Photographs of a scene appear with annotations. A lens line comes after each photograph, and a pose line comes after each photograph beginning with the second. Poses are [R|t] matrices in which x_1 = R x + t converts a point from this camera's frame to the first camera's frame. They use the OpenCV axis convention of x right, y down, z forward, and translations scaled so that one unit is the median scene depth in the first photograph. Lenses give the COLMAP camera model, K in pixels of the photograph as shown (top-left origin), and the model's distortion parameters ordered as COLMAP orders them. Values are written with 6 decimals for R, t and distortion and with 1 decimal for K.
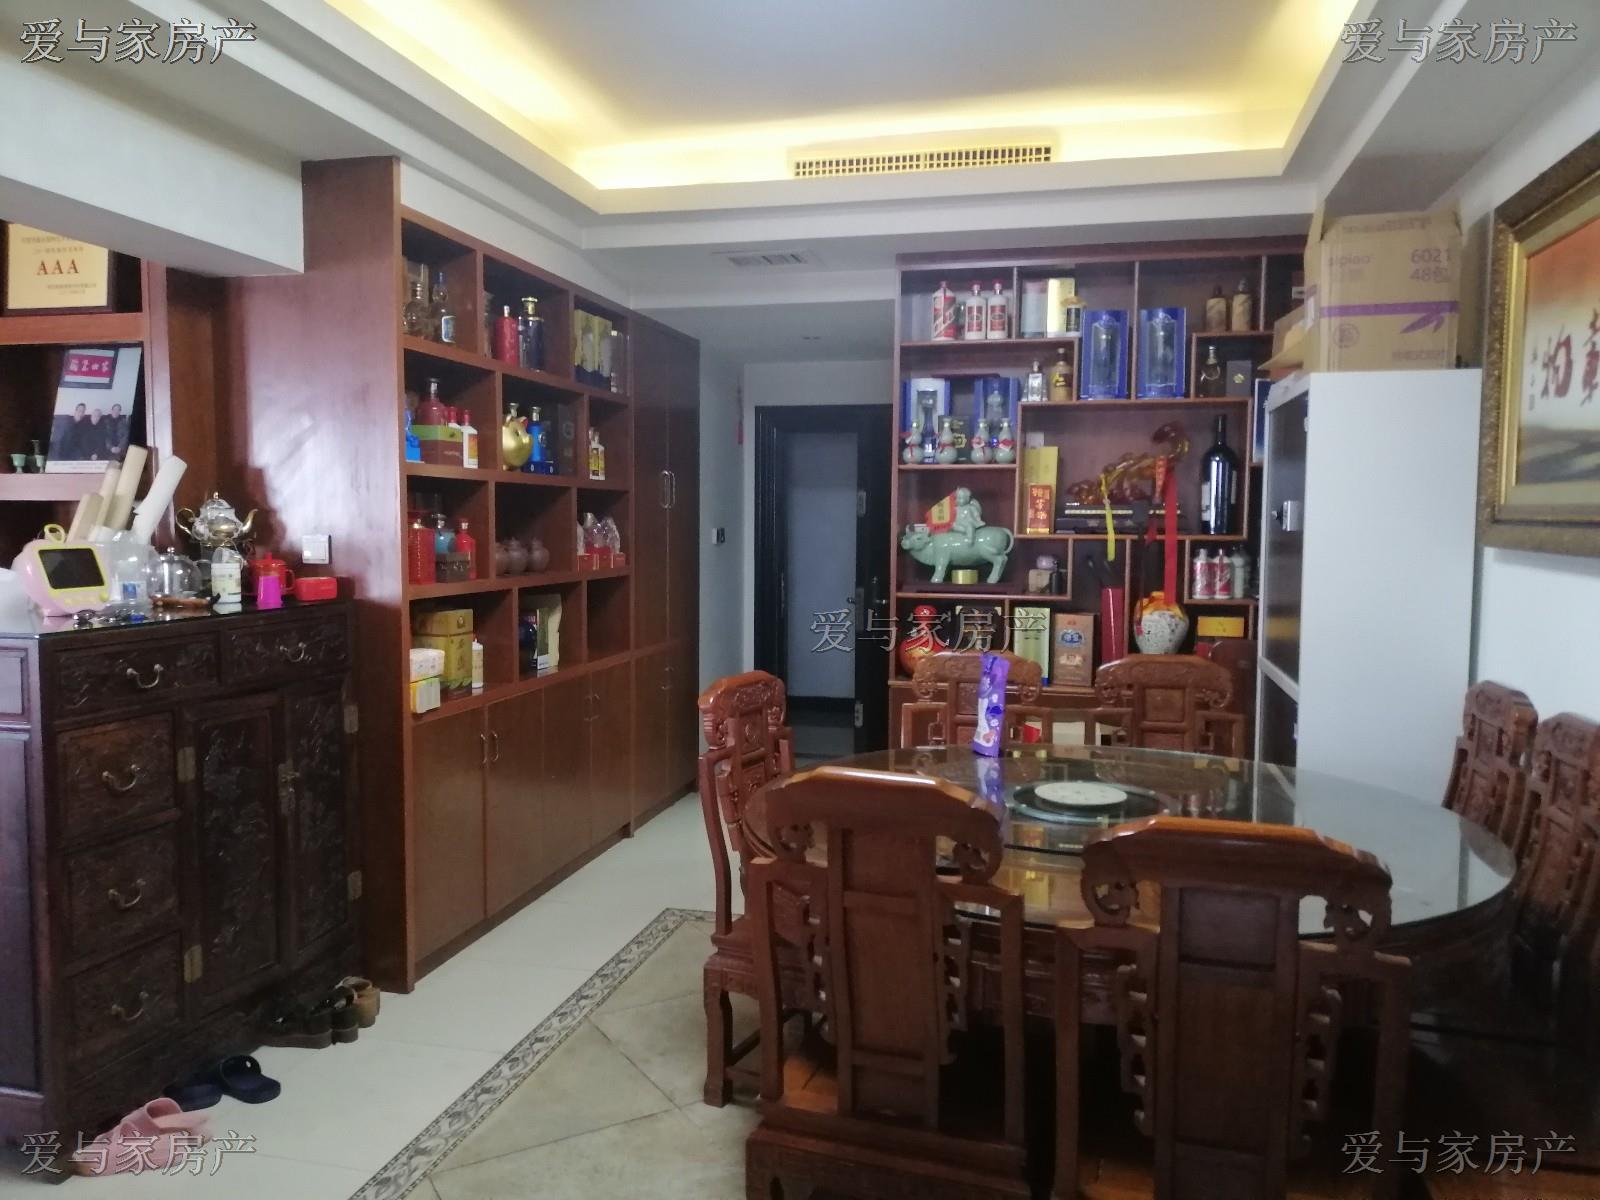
lens RADIAL K [[1197.9, 0, 801.5], [0, 1197.9, 603.8], [0, 0, 1]] dist [0.002461, -0.016899]
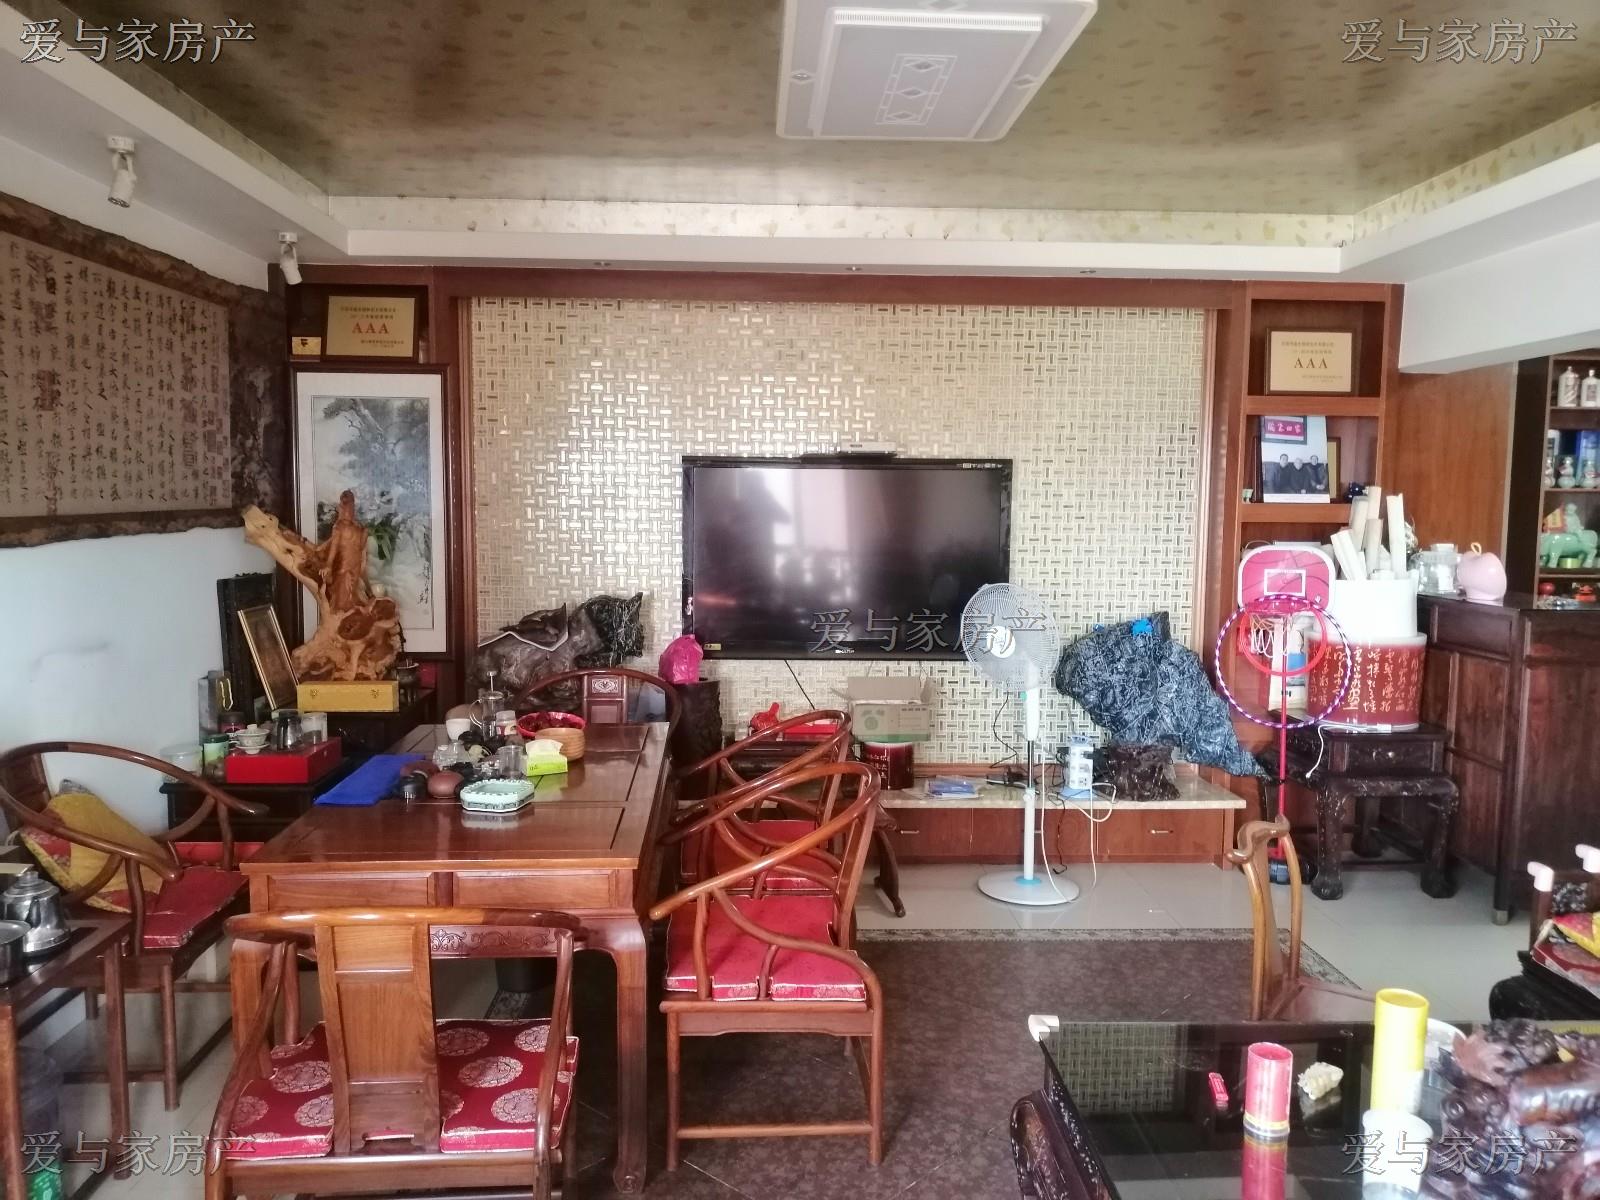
lens RADIAL K [[1197.9, 0, 797.9], [0, 1197.9, 594.1], [0, 0, 1]] dist [0.002461, -0.016899]
pose [[0.962957, -0.022919, 0.268678, -1.549835], [0.020052, 0.999709, 0.013409, -0.030043], [-0.268907, -0.007525, 0.963137, -0.230916]]
